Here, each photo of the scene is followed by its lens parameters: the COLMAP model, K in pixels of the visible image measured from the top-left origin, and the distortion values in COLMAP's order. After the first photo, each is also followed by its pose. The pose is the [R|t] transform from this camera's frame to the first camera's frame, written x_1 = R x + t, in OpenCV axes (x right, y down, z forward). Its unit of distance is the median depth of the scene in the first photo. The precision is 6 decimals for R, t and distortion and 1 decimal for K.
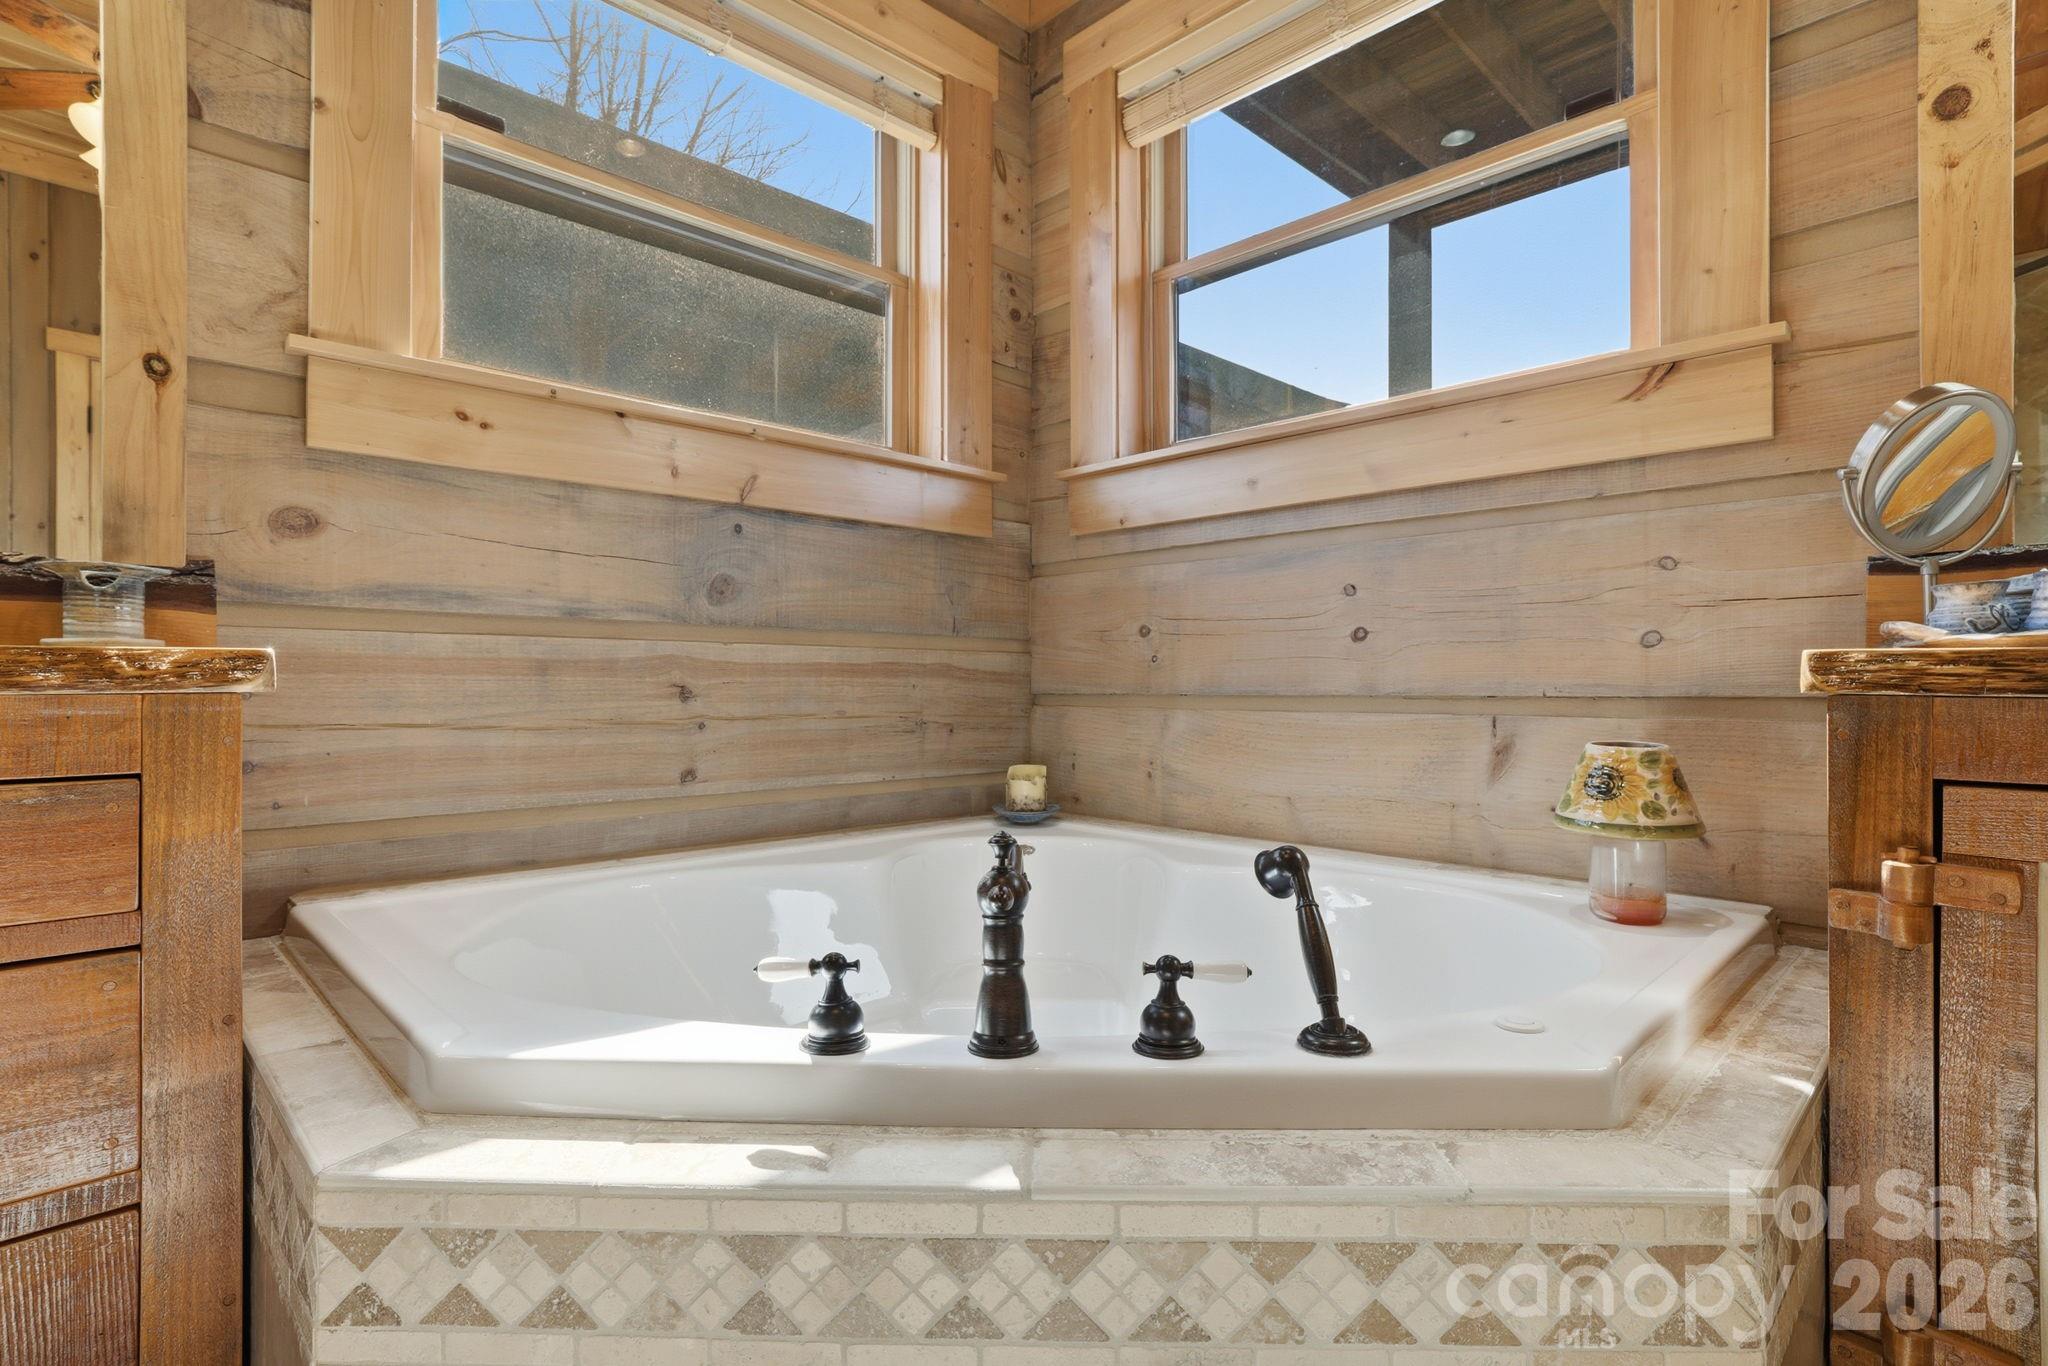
lens RADIAL K [[1012.3, 0, 1025.4], [0, 1012.3, 661.8], [0, 0, 1]] dist [-0.009714, 0.001064]
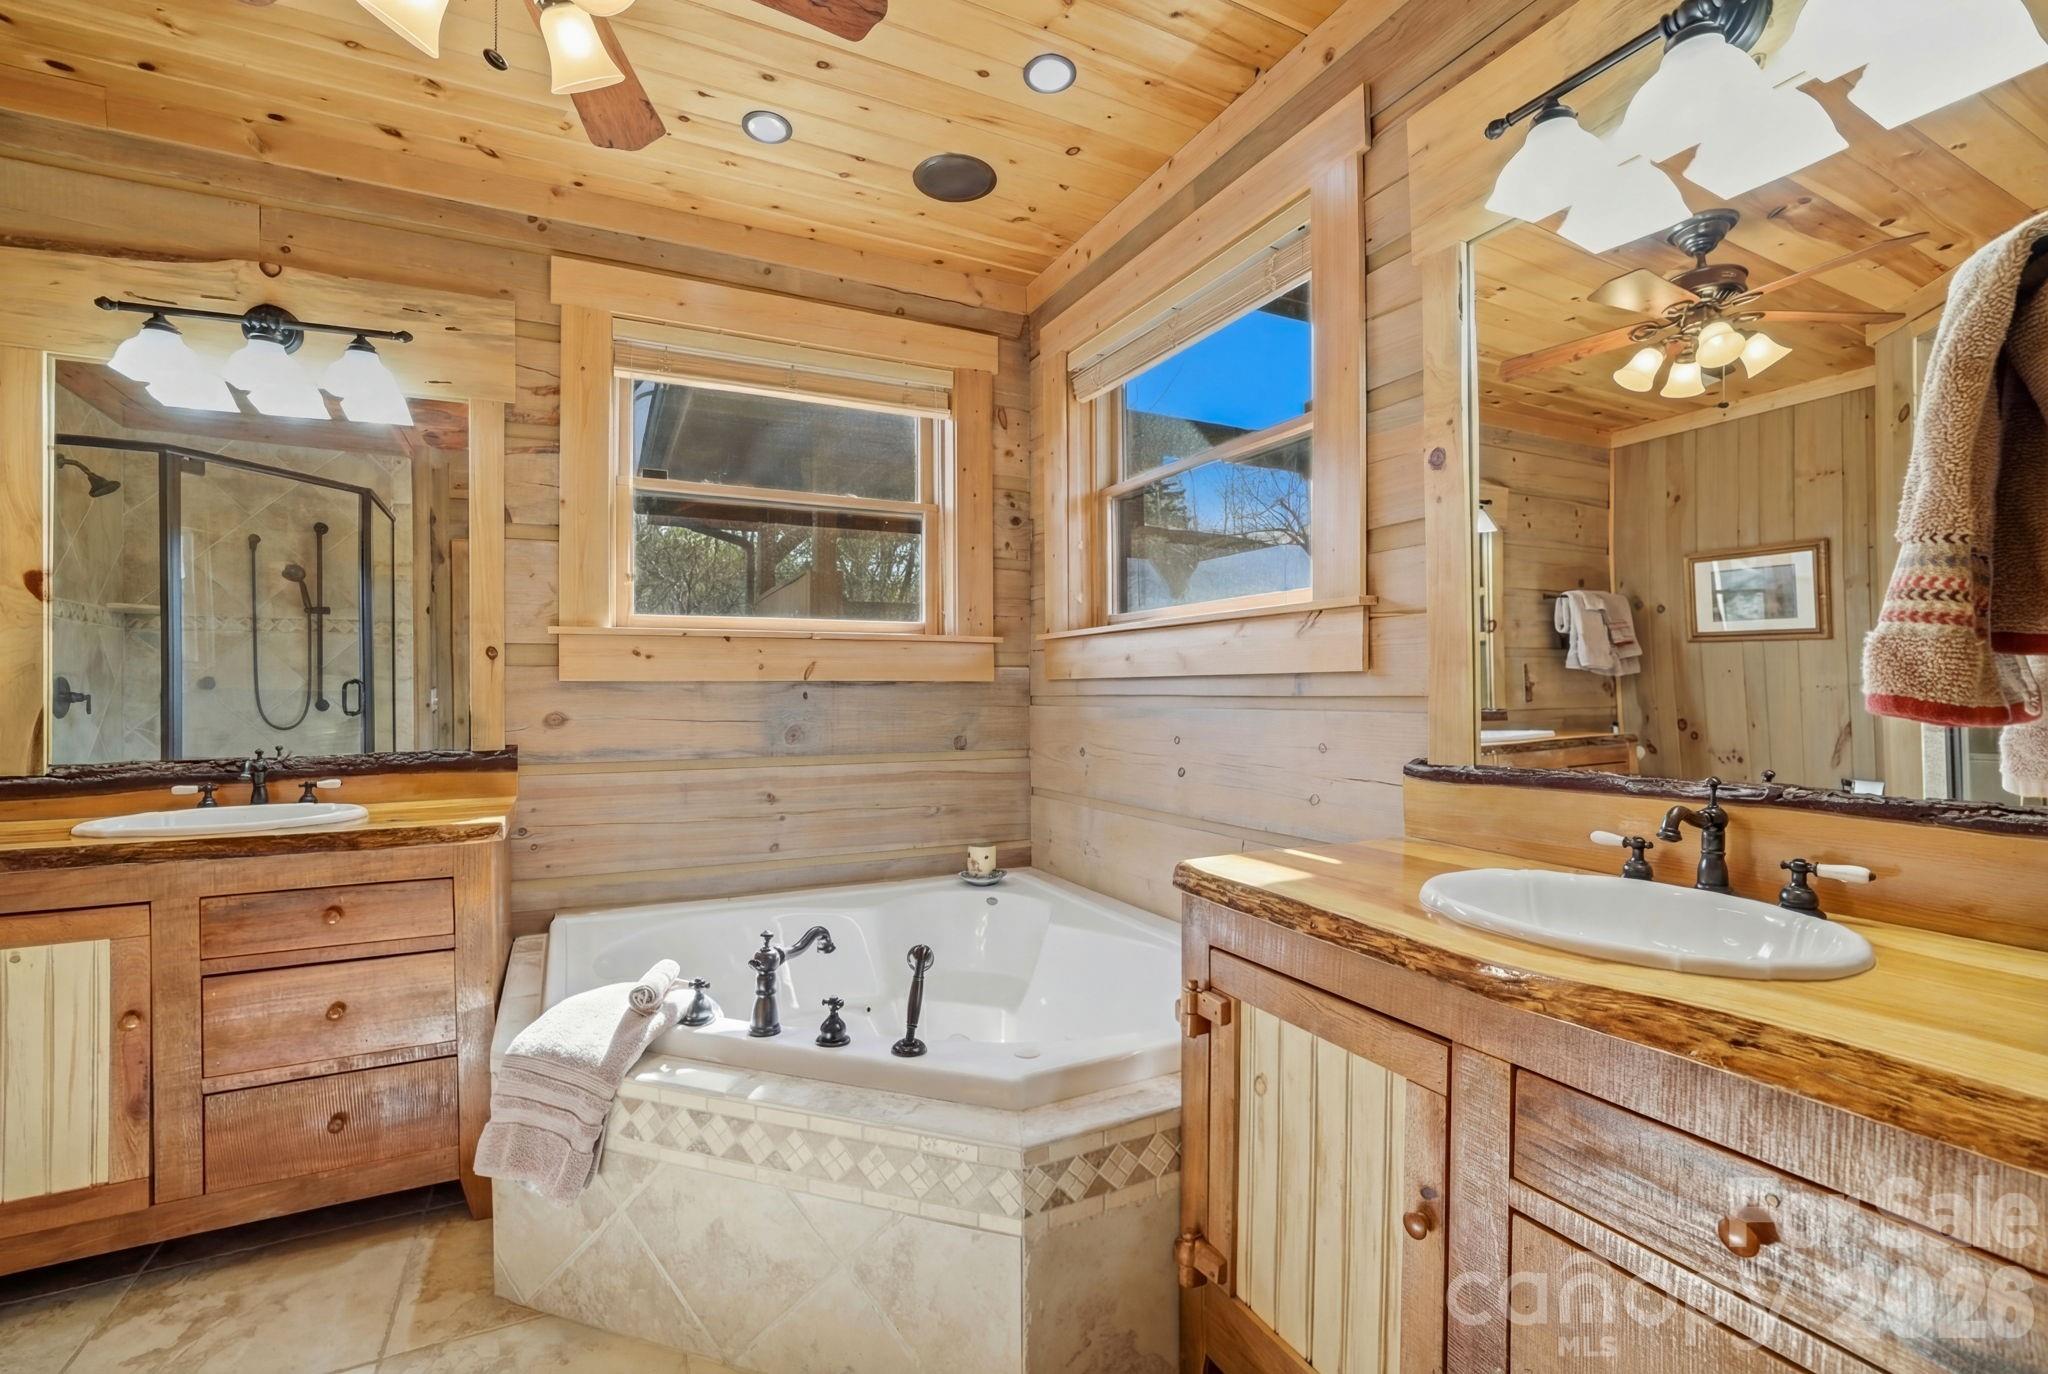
lens RADIAL K [[911.7, 0, 1017.7], [0, 911.7, 685.9], [0, 0, 1]] dist [-0.032573, 0.017804]
pose [[0.951130, -0.005353, -0.308746, 0.508204], [0.011243, 0.999787, 0.017303, -0.173894], [0.308587, -0.019929, 0.950987, -0.292757]]
